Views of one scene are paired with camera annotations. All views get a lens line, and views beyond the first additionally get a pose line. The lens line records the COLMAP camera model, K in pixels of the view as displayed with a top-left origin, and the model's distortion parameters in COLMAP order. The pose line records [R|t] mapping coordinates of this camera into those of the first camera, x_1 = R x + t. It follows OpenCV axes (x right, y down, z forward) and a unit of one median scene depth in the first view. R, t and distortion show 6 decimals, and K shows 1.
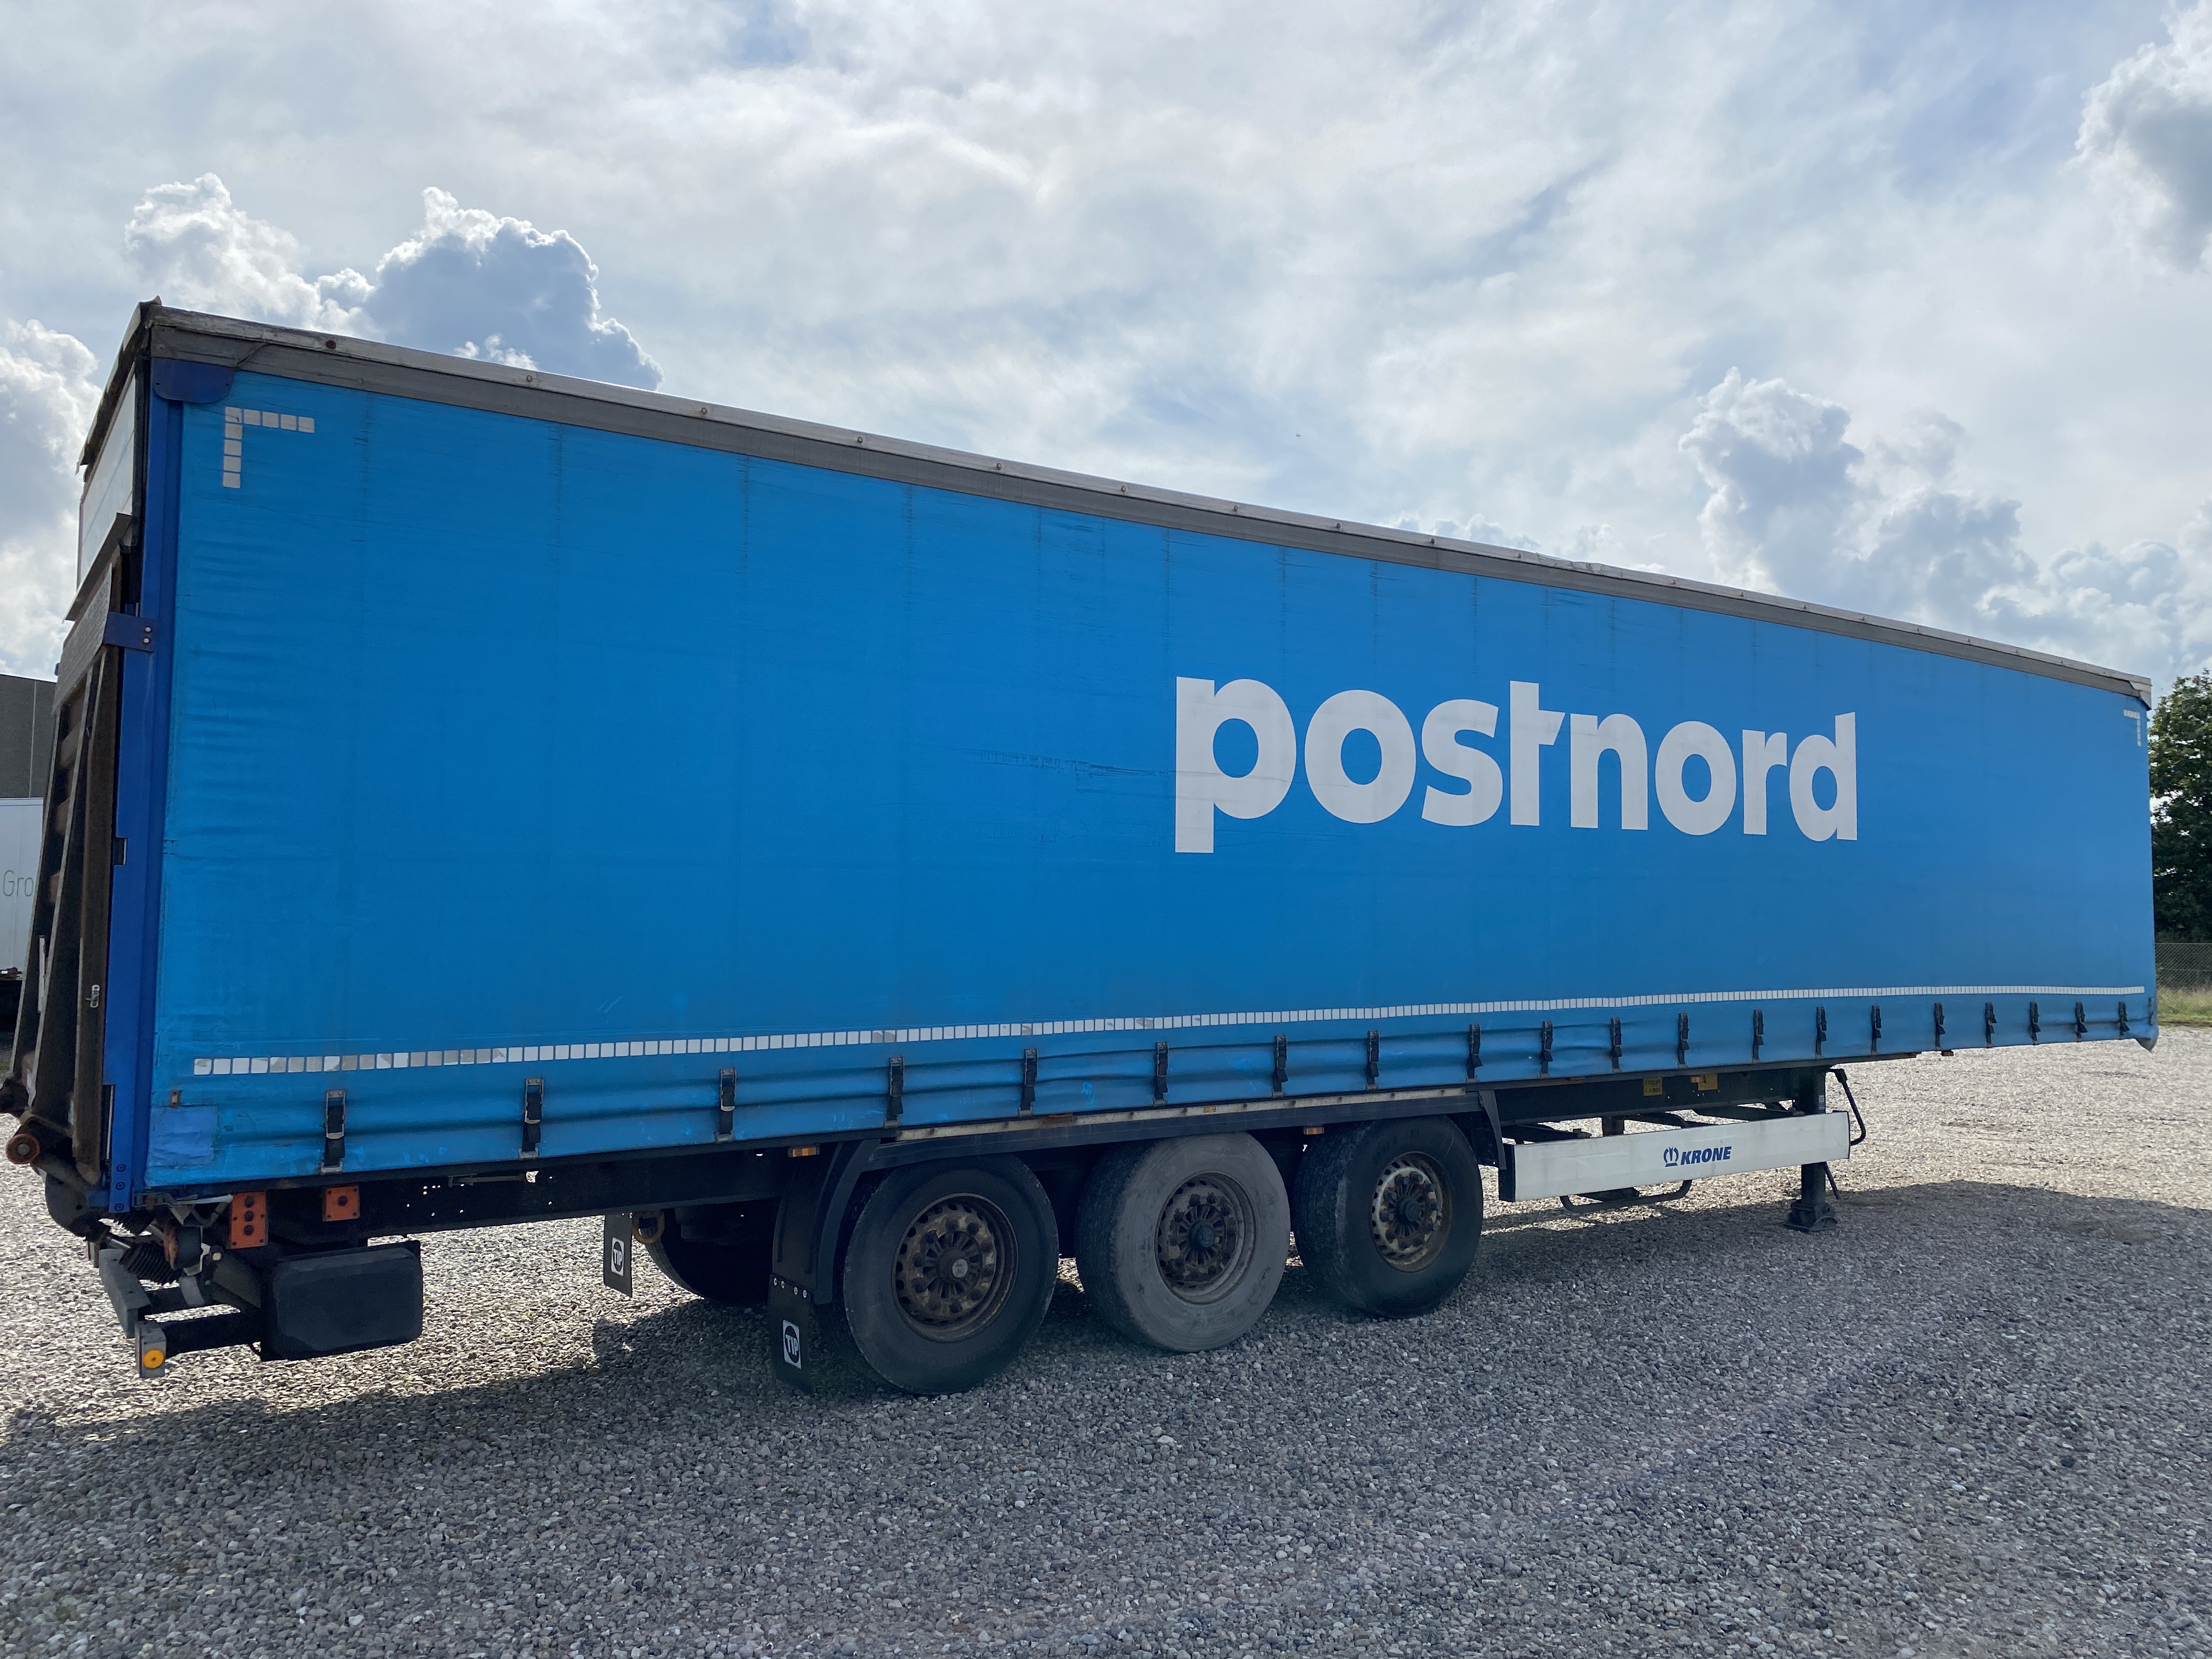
lens RADIAL K [[1705.9, 0, 1111.3], [0, 1705.9, 806.4], [0, 0, 1]] dist [0.142427, -0.439085]
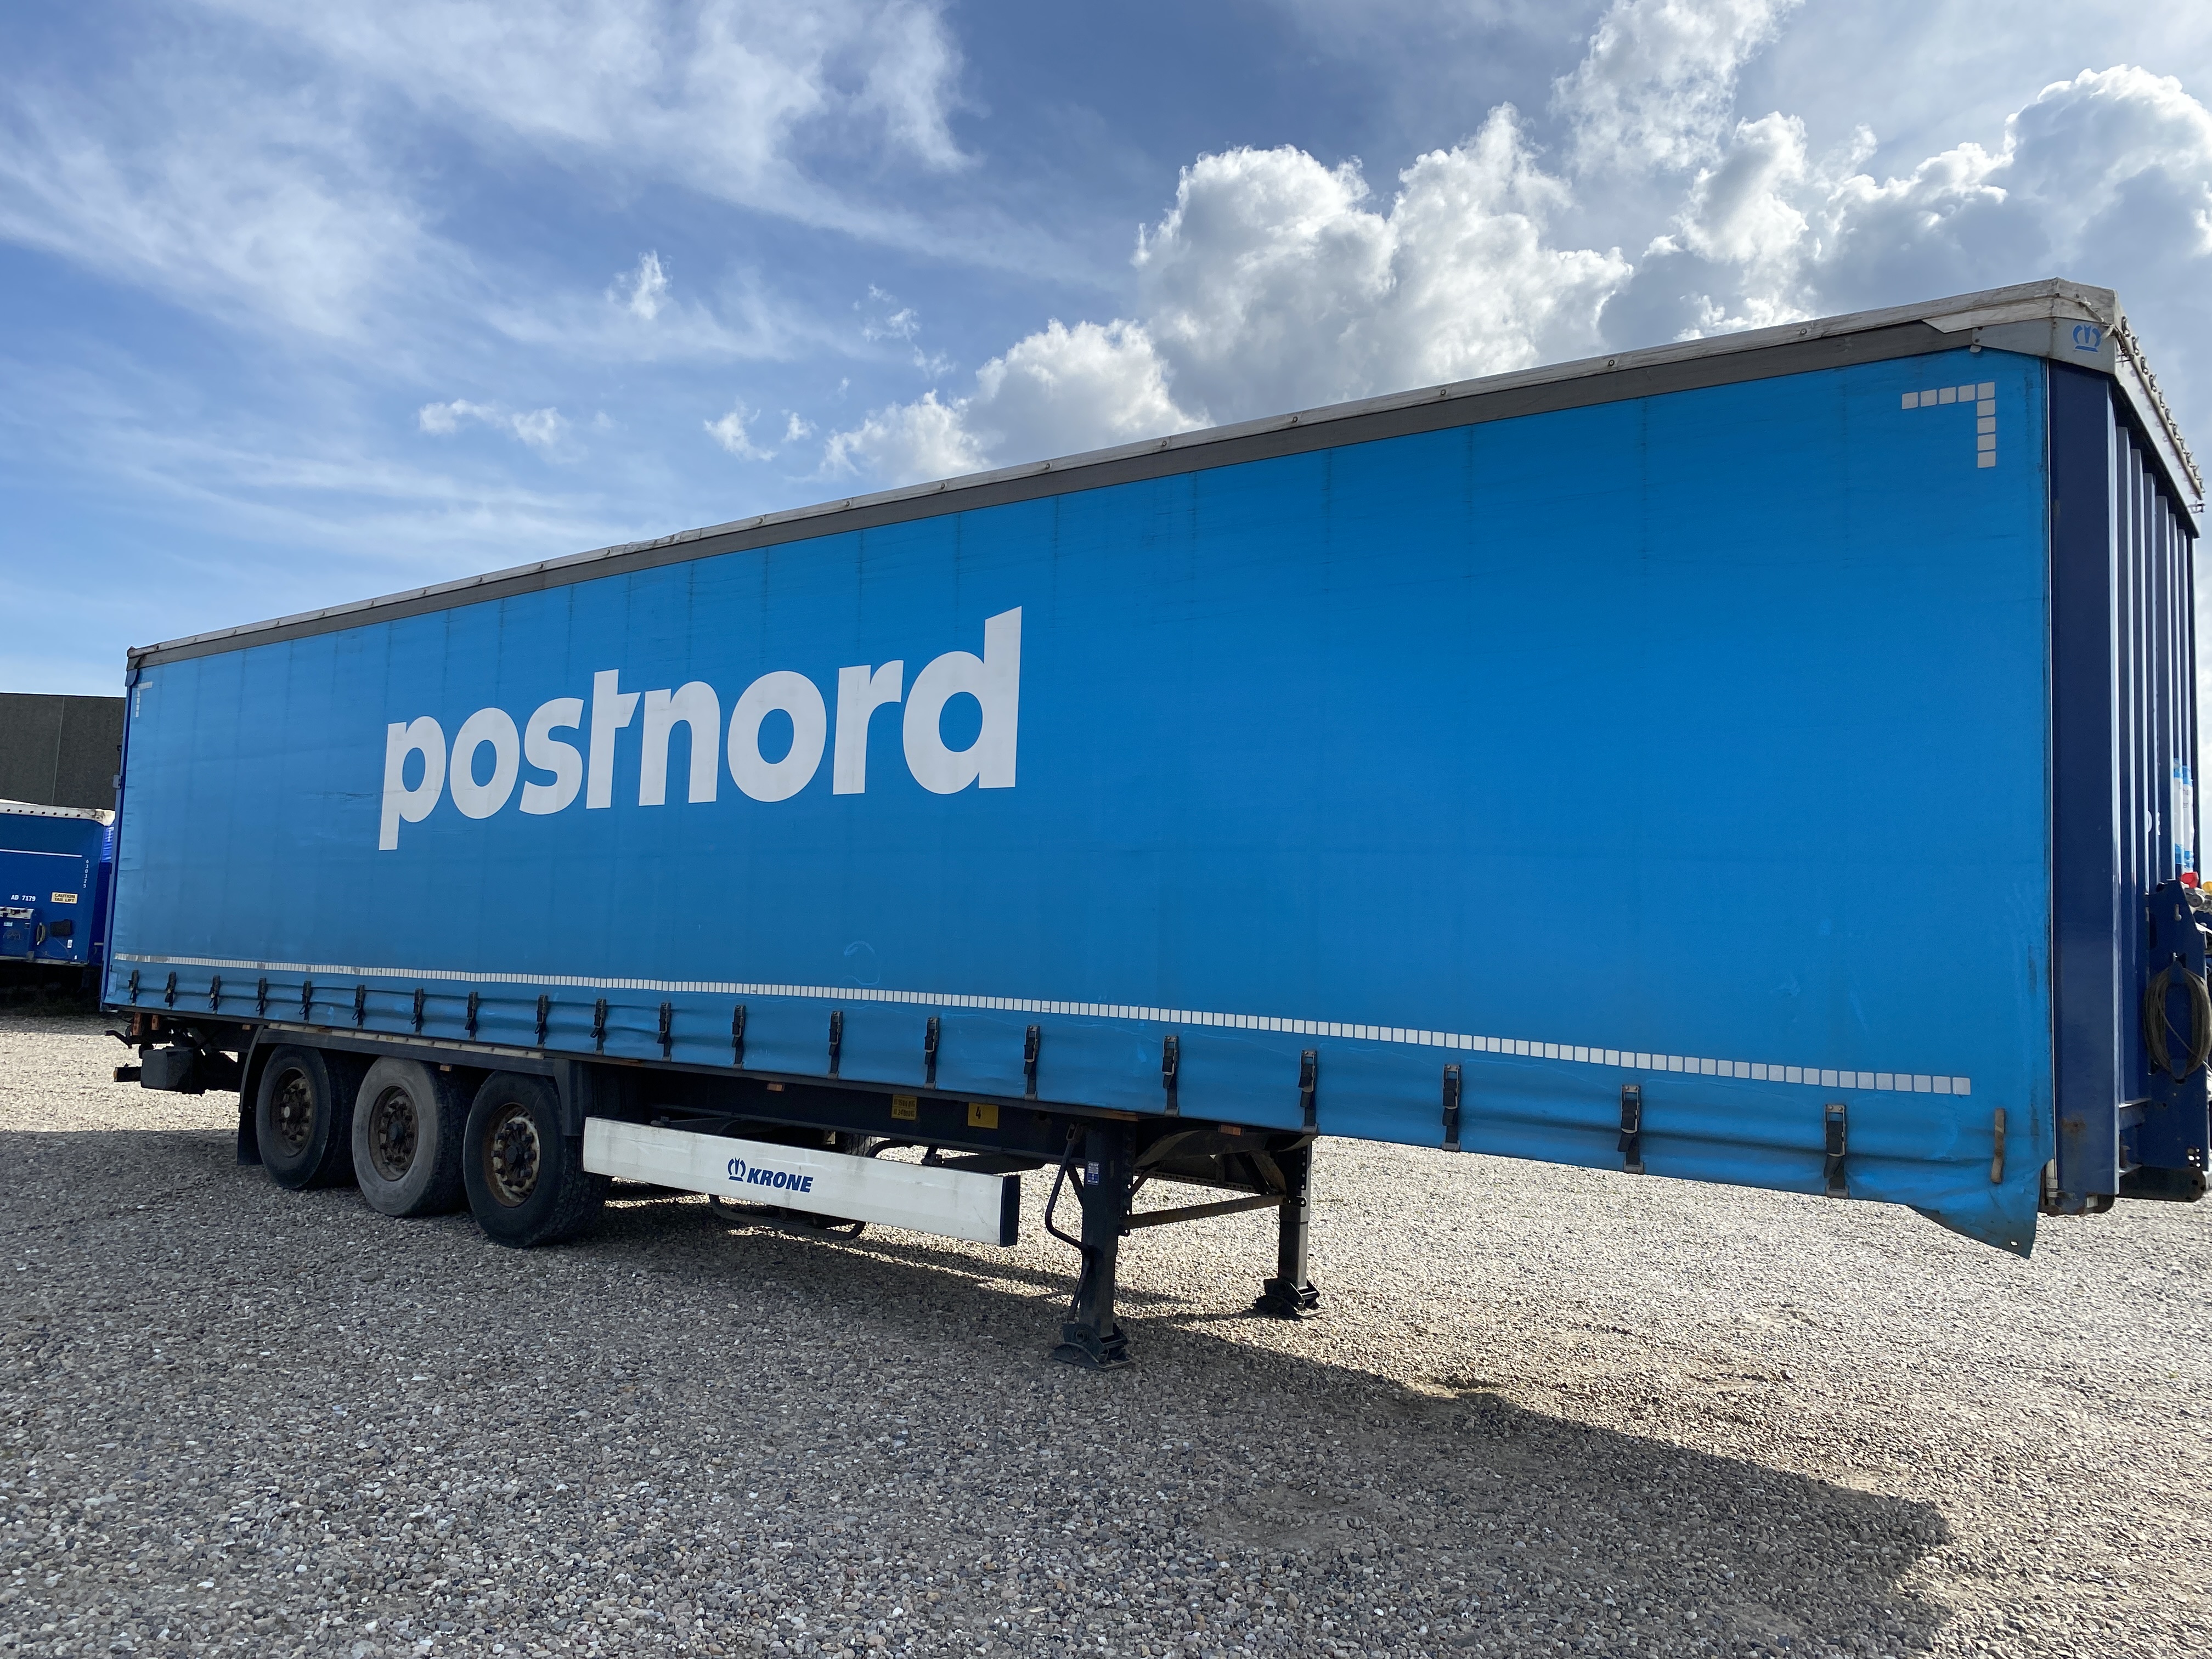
lens RADIAL K [[1705.9, 0, 1111.3], [0, 1705.9, 806.4], [0, 0, 1]] dist [0.142427, -0.439085]
pose [[0.277983, -0.076522, -0.957533, 1.301289], [0.030587, 0.997022, -0.070798, 0.091400], [0.960099, -0.009608, 0.279496, 0.990011]]
